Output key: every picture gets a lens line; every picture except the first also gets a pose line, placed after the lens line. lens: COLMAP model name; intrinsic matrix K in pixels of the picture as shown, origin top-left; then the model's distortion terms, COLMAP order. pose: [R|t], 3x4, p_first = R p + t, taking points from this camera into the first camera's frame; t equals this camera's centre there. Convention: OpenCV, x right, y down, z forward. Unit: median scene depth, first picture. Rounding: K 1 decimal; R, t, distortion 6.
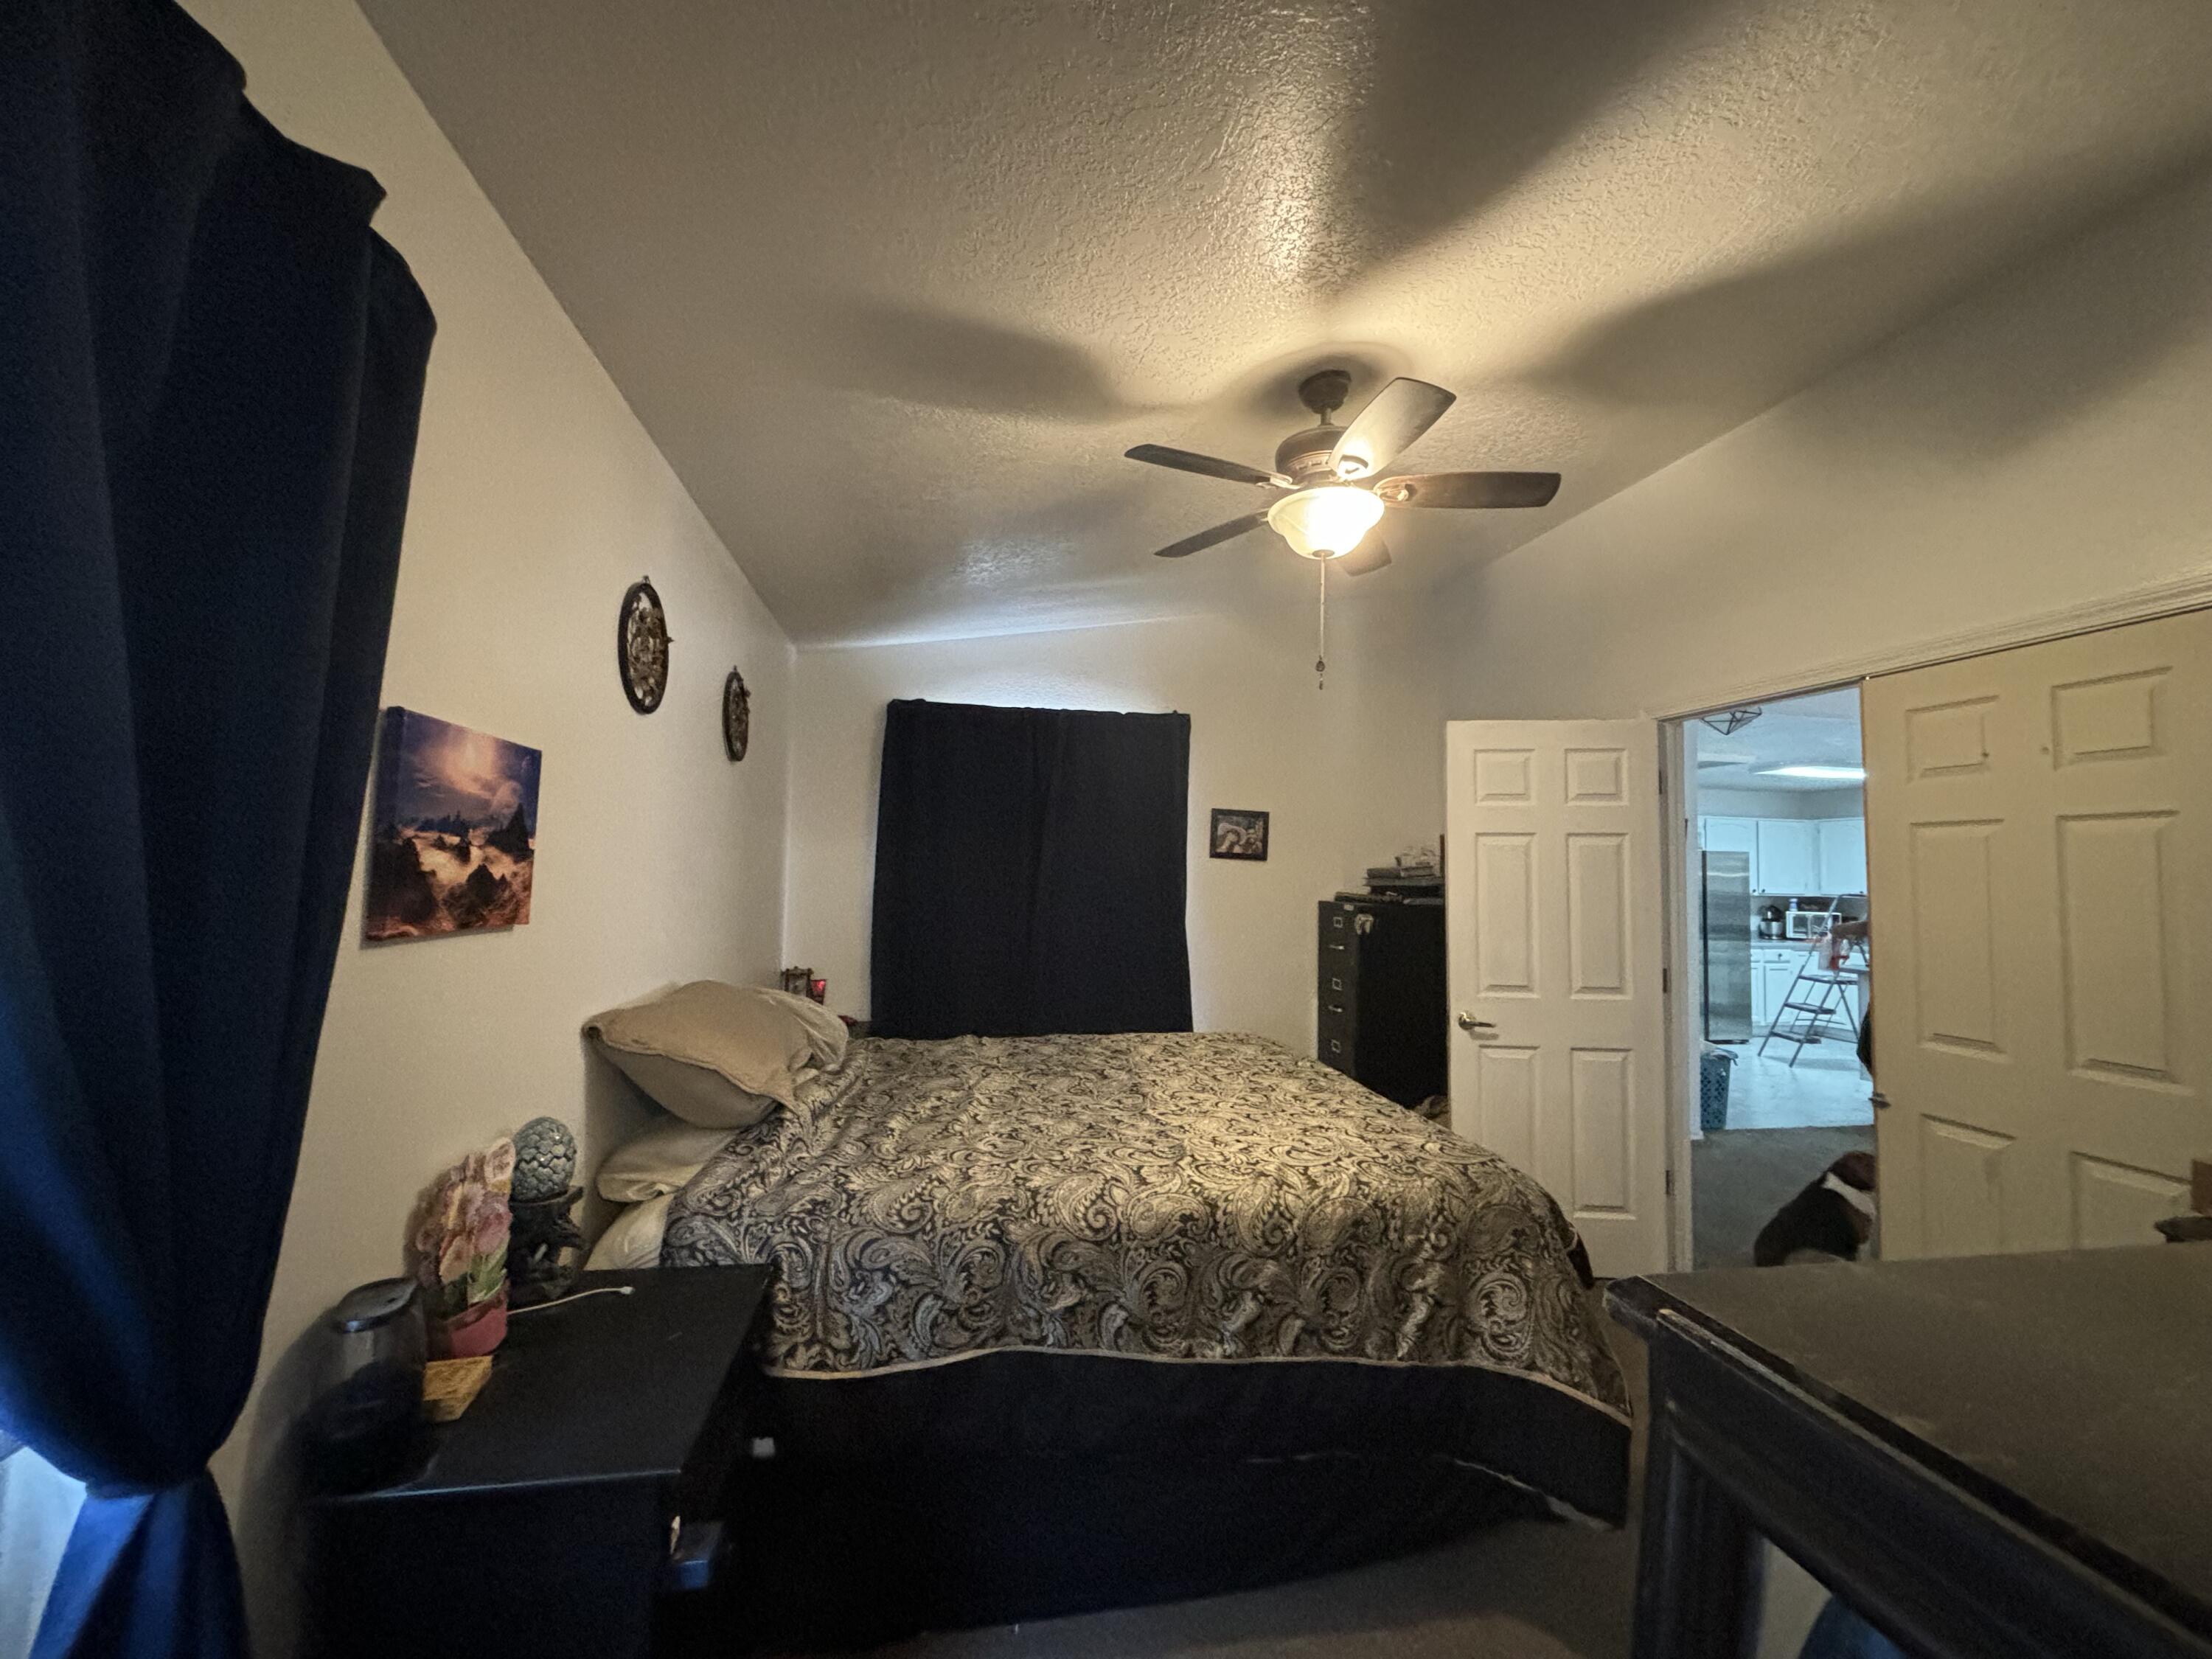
lens RADIAL K [[885.9, 0, 1109.0], [0, 885.9, 820.3], [0, 0, 1]] dist [-0.006916, -0.000044]
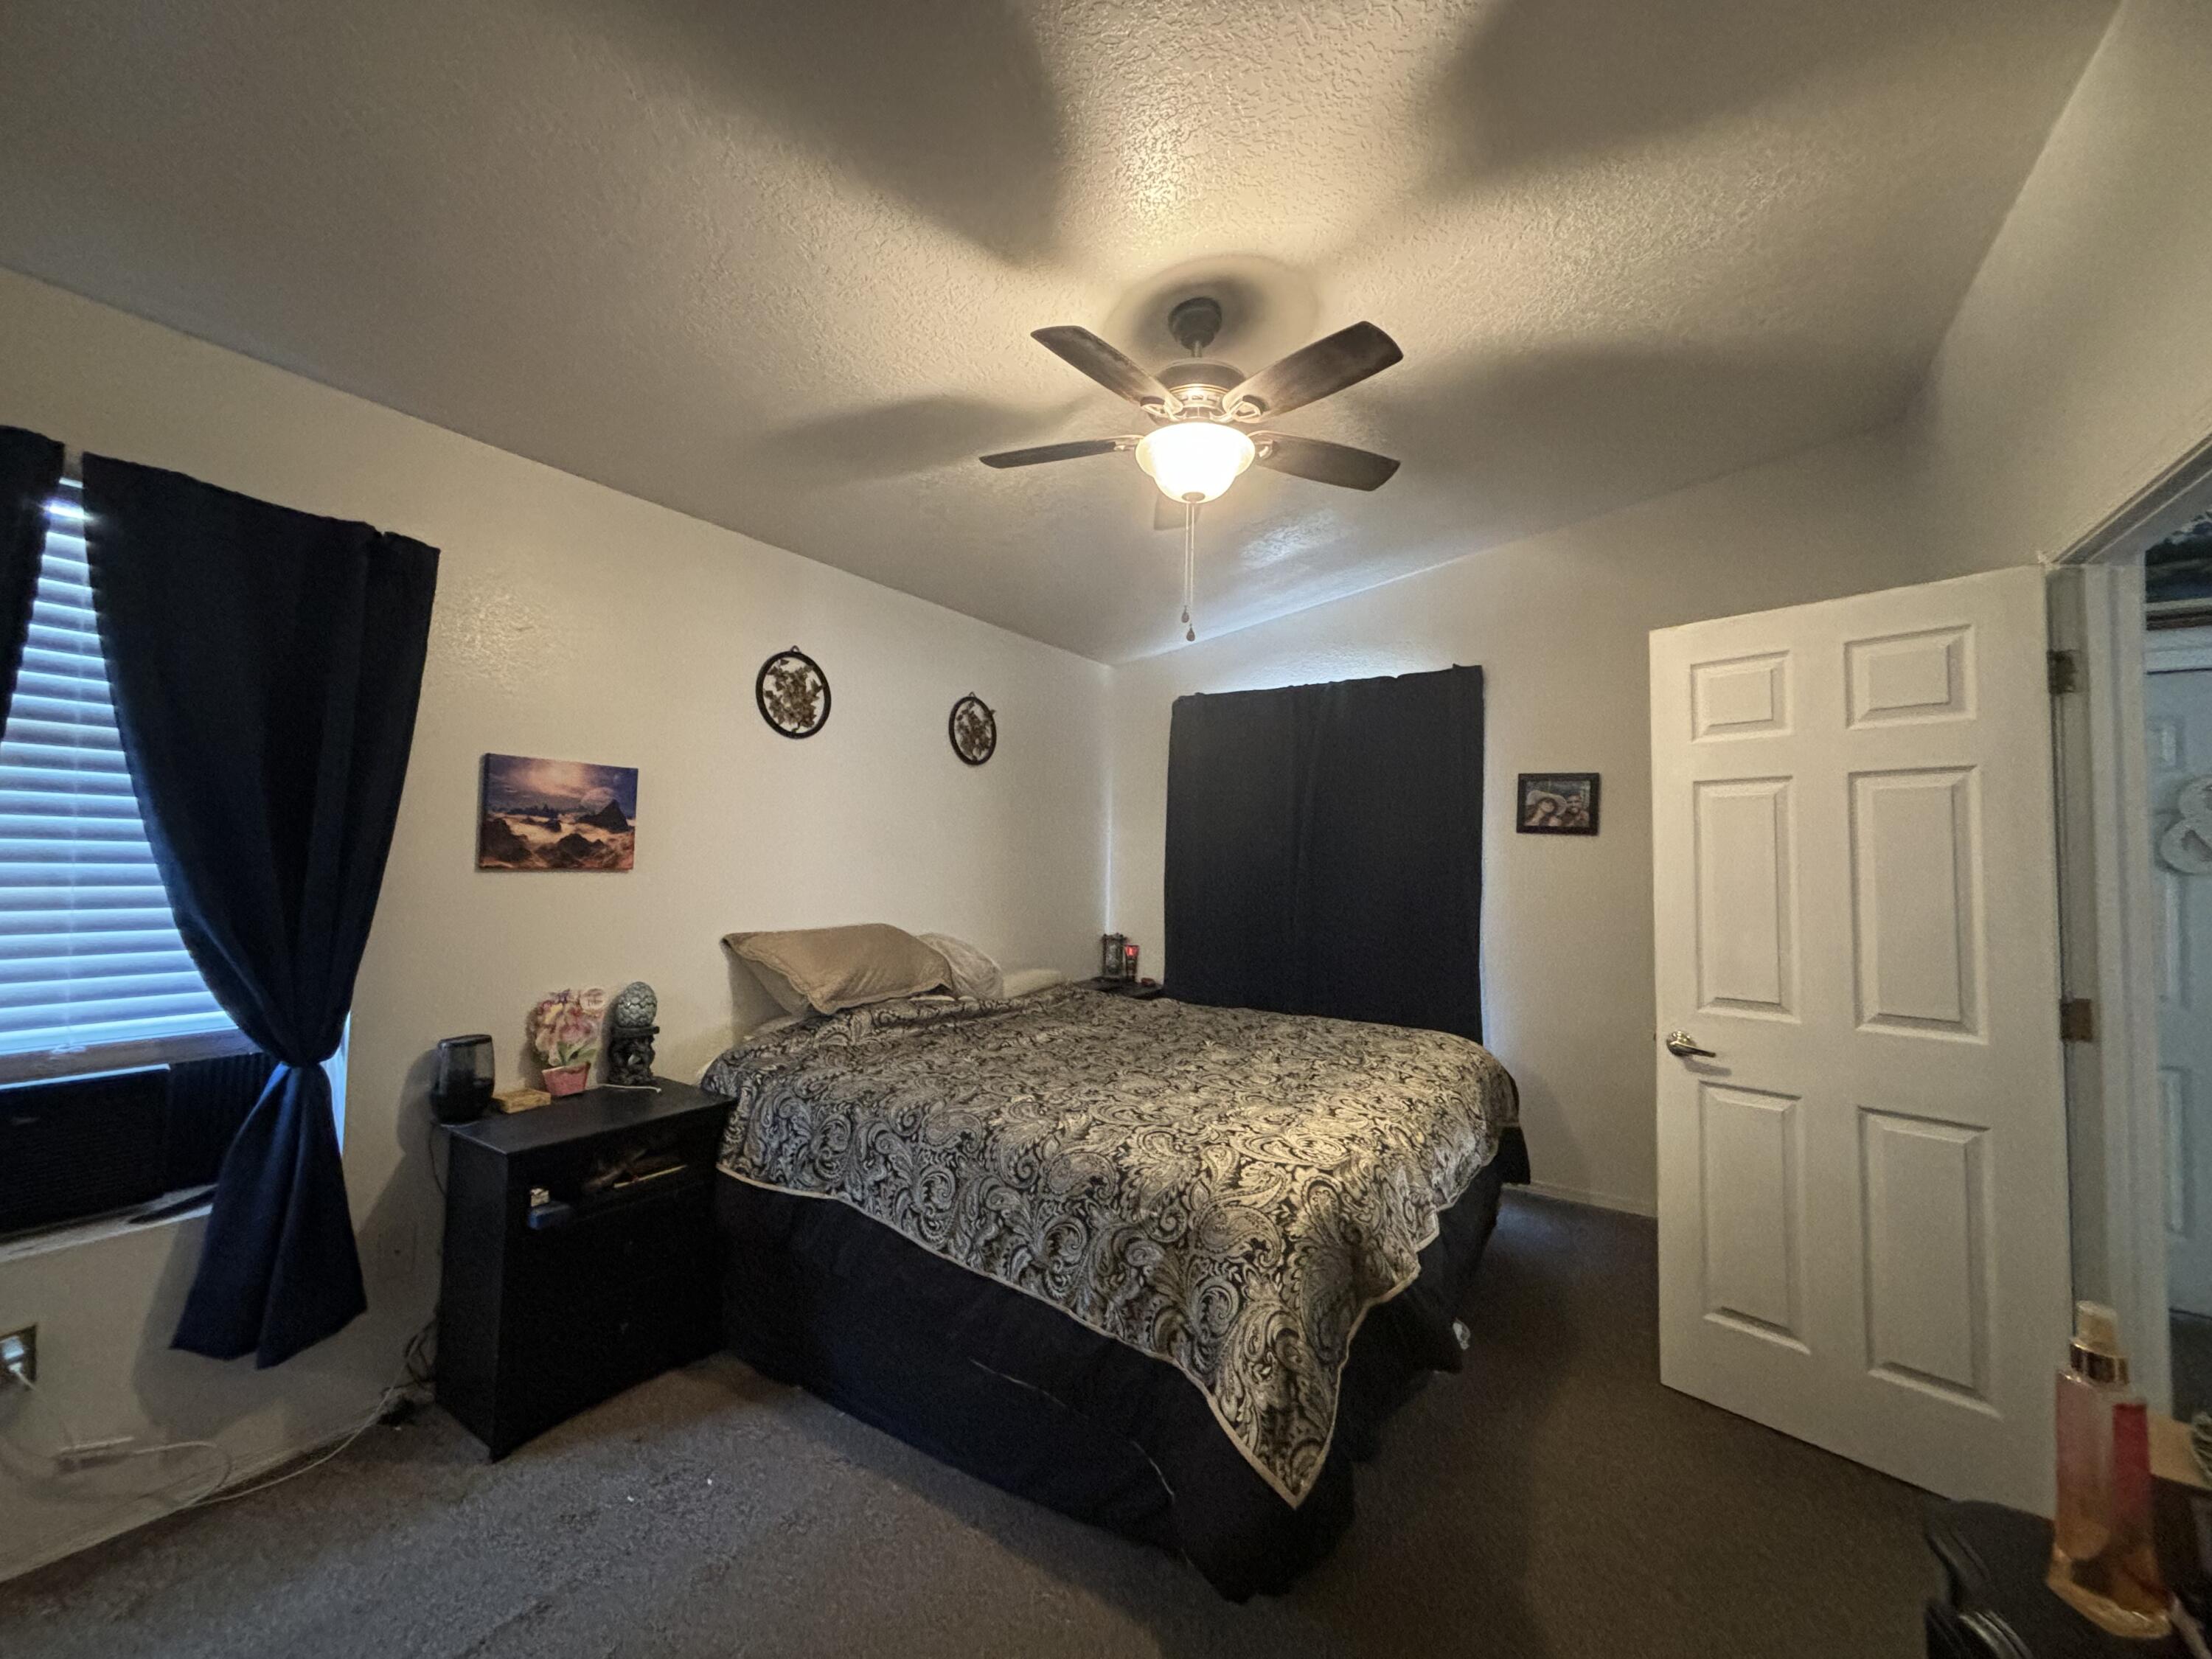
lens RADIAL K [[885.8, 0, 1107.4], [0, 885.8, 819.7], [0, 0, 1]] dist [0.011625, -0.012483]
pose [[0.734799, -0.037754, -0.677233, 0.992353], [0.038627, 0.999159, -0.013790, 0.065974], [0.677184, -0.016027, 0.735640, 0.287963]]
